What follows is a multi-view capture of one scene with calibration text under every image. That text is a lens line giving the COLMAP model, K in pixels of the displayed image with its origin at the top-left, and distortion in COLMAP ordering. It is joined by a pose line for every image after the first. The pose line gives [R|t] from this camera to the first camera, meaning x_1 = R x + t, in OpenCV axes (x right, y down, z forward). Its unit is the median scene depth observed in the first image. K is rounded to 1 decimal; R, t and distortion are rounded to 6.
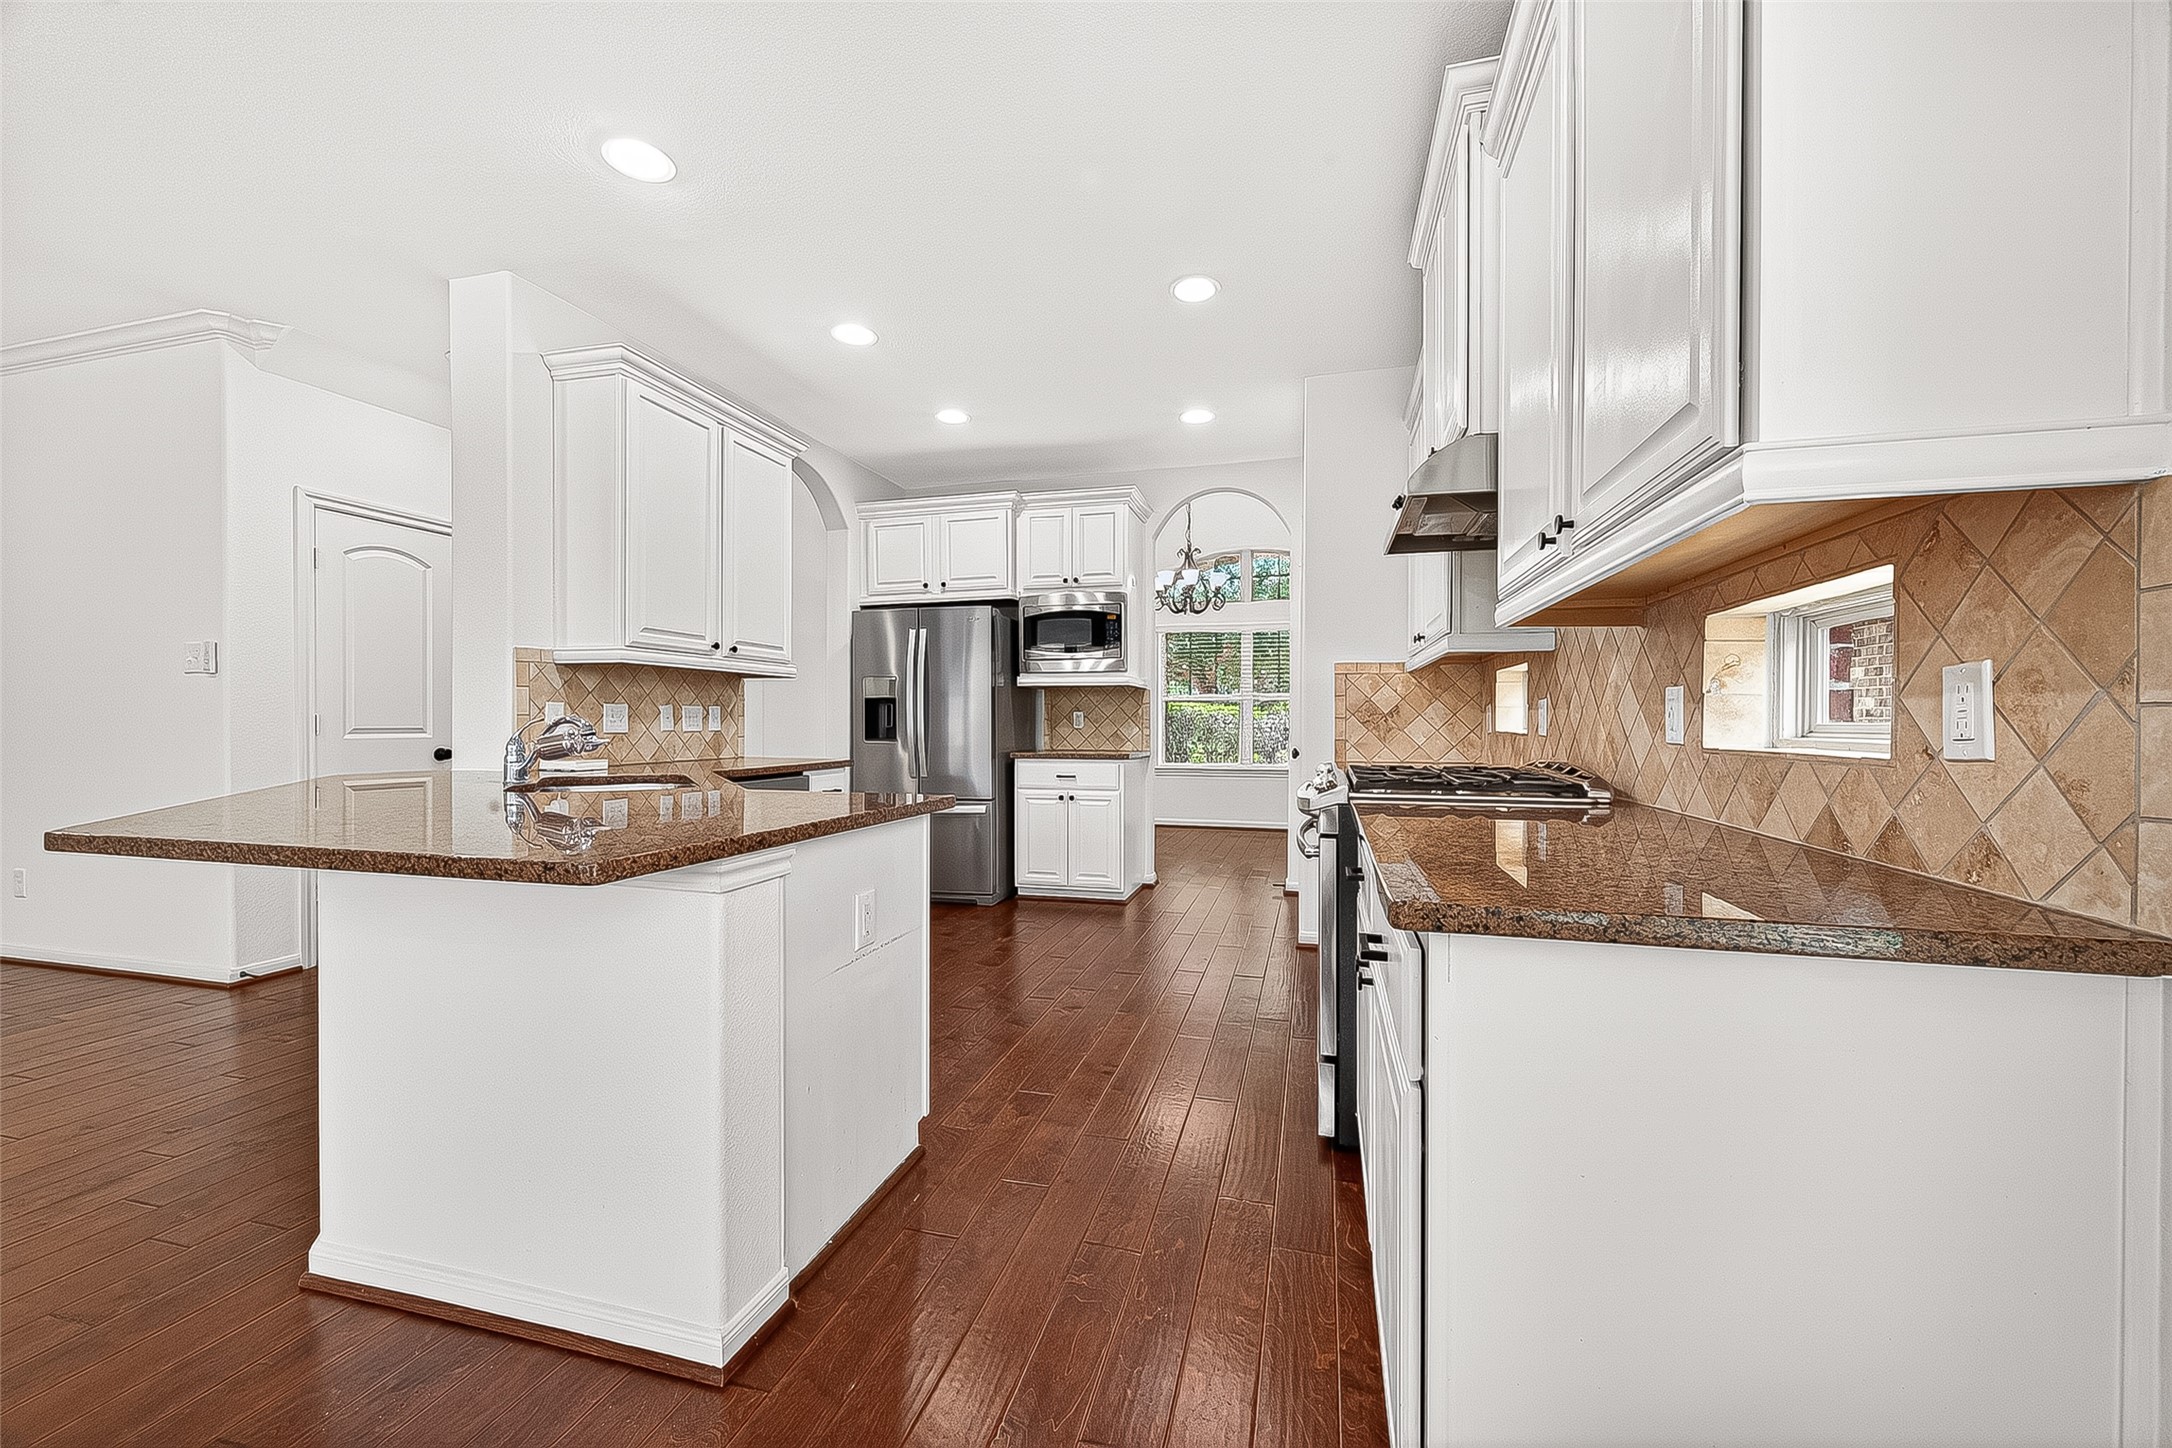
lens RADIAL K [[843.2, 0, 1091.1], [0, 843.2, 729.6], [0, 0, 1]] dist [0.002009, -0.000038]
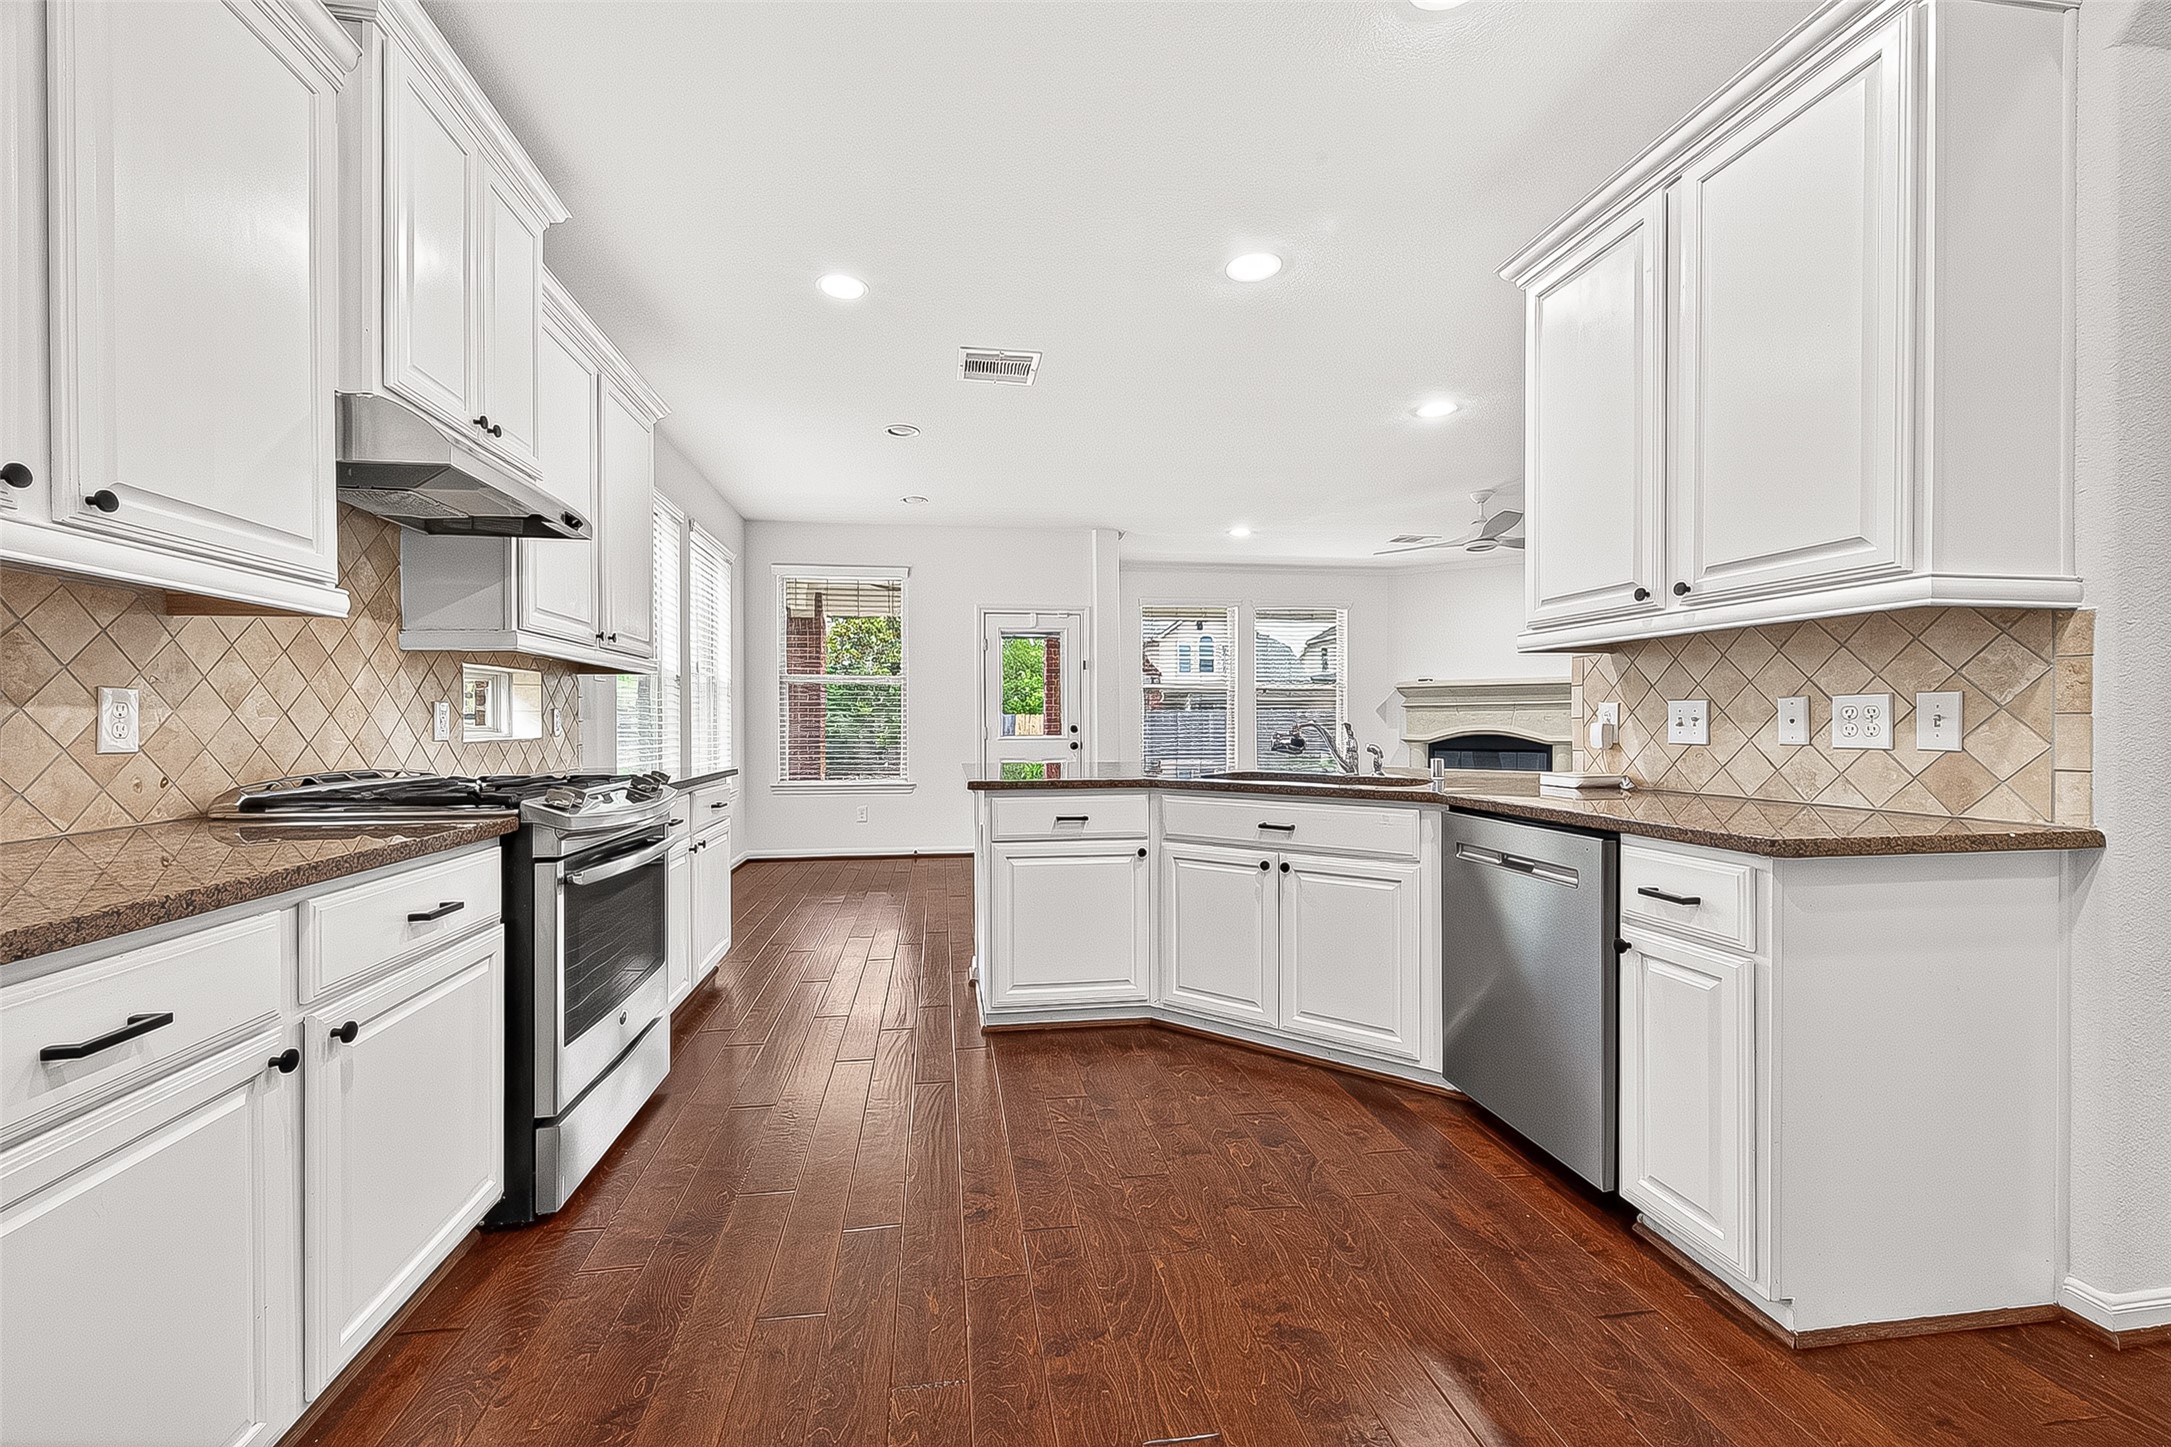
lens RADIAL K [[845.9, 0, 1070.0], [0, 845.9, 729.0], [0, 0, 1]] dist [0.008242, -0.003045]
pose [[-0.915458, 0.003105, -0.402400, 0.102304], [-0.003586, 0.999868, 0.015874, -0.011698], [0.402396, 0.015975, -0.915326, 0.989787]]
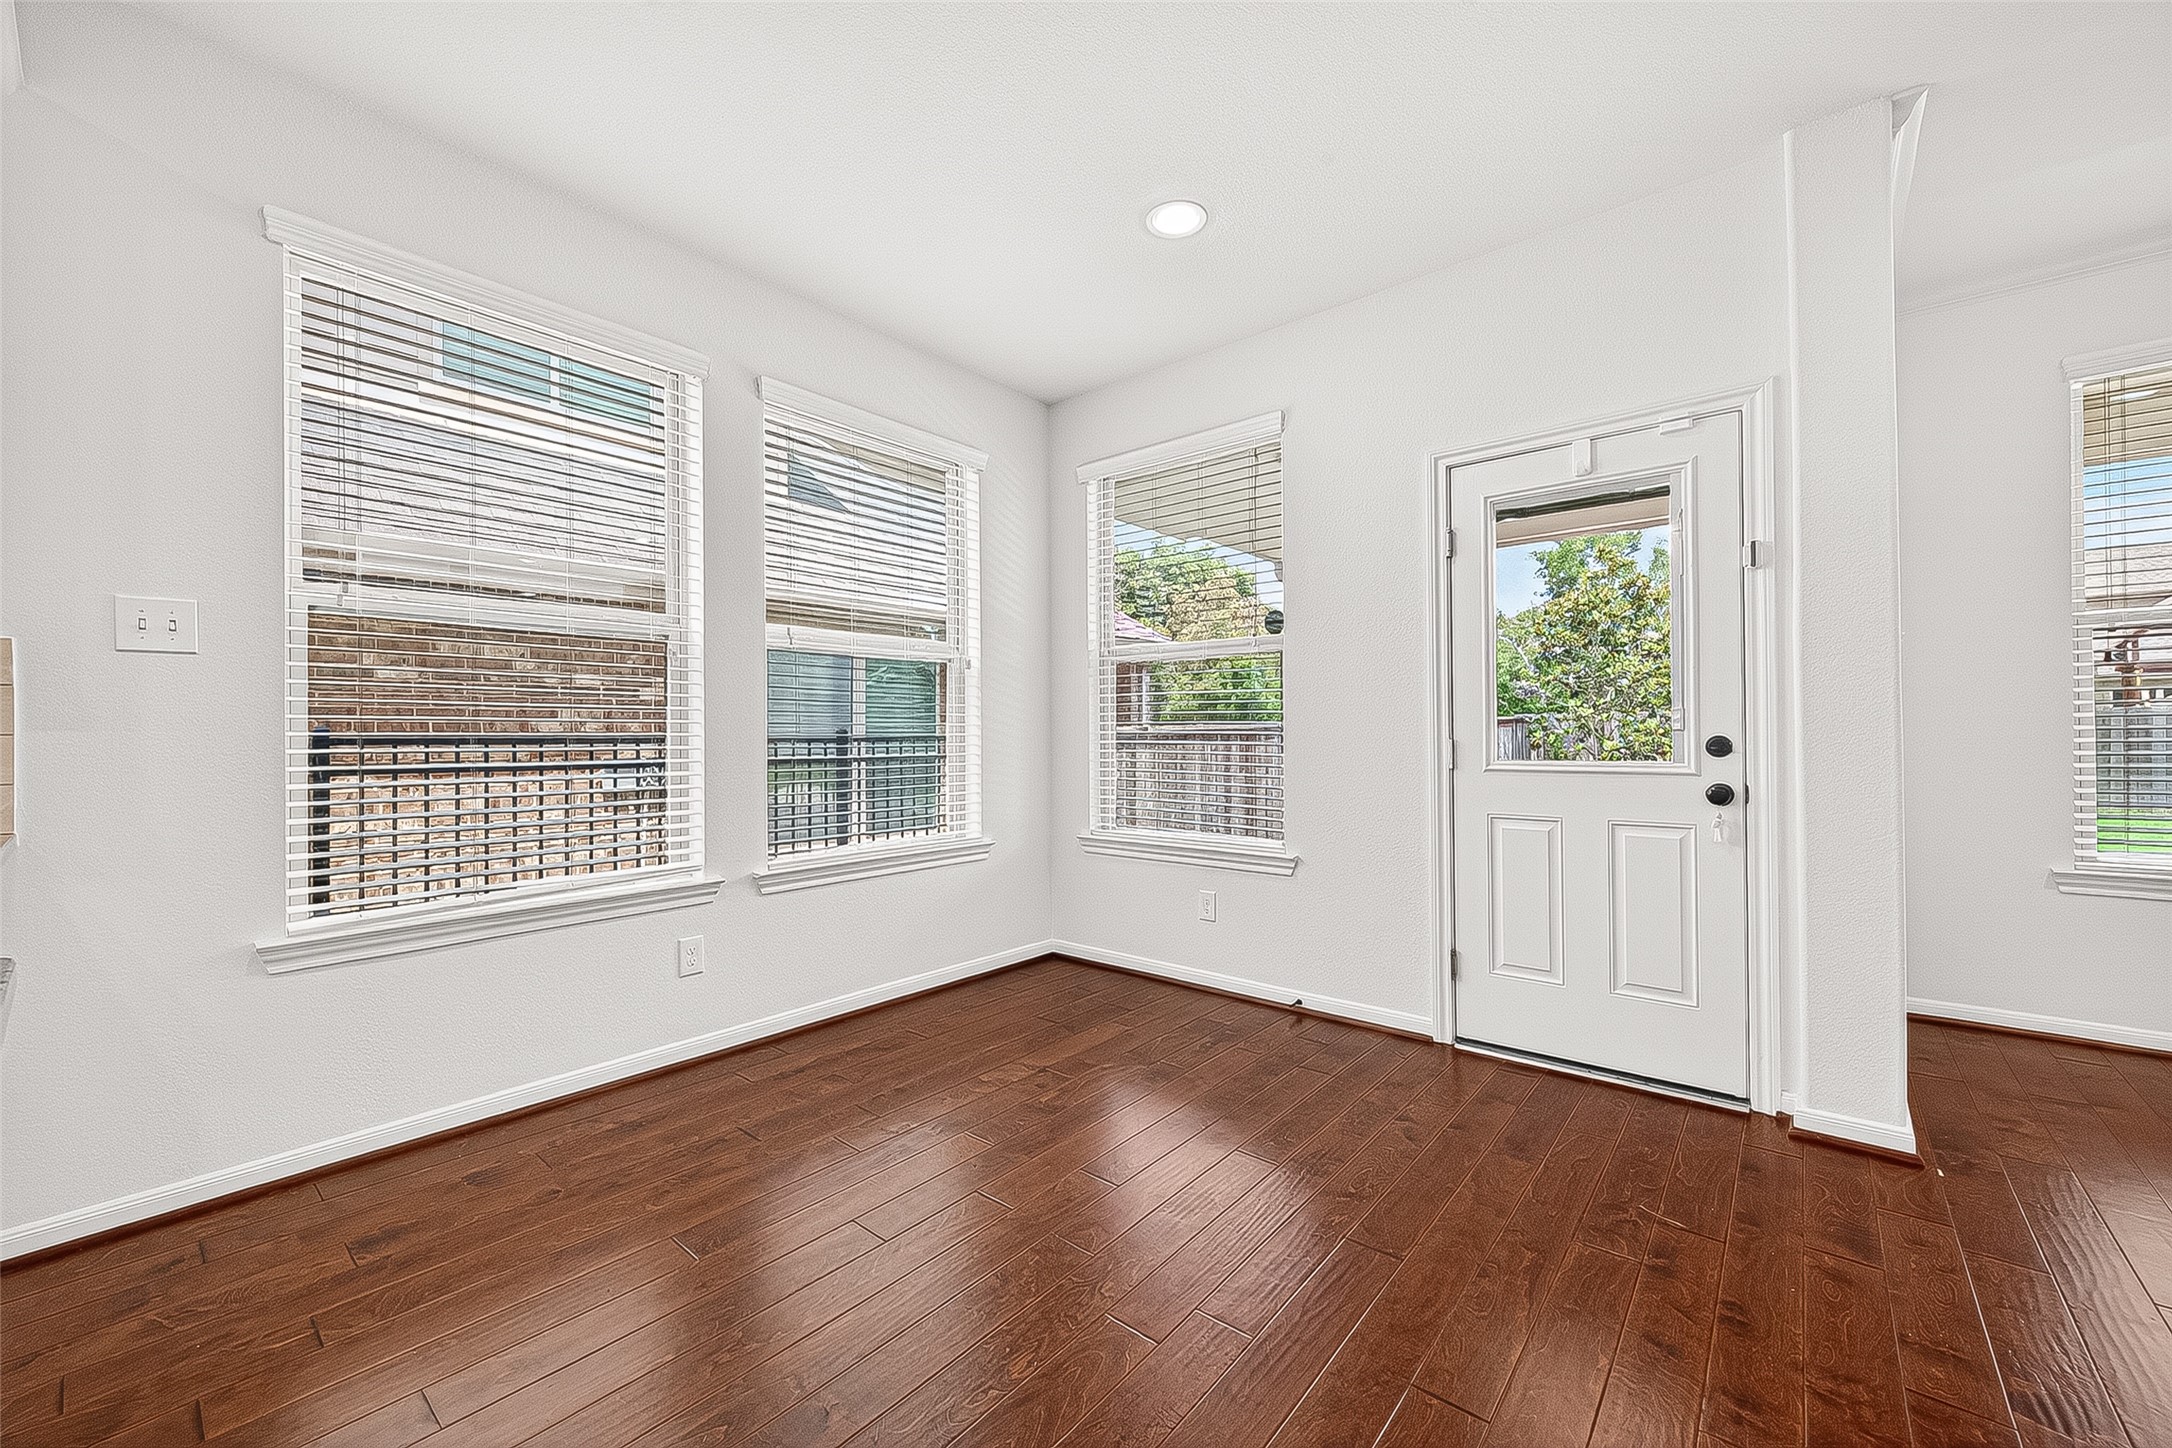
lens RADIAL K [[864.4, 0, 1086.0], [0, 864.4, 724.0], [0, 0, 1]] dist [0.008750, 0.000086]
pose [[-0.913491, 0.008358, 0.406773, -0.371703], [0.009207, 0.999958, 0.000129, -0.005023], [-0.406755, 0.003863, -0.913529, 0.259255]]
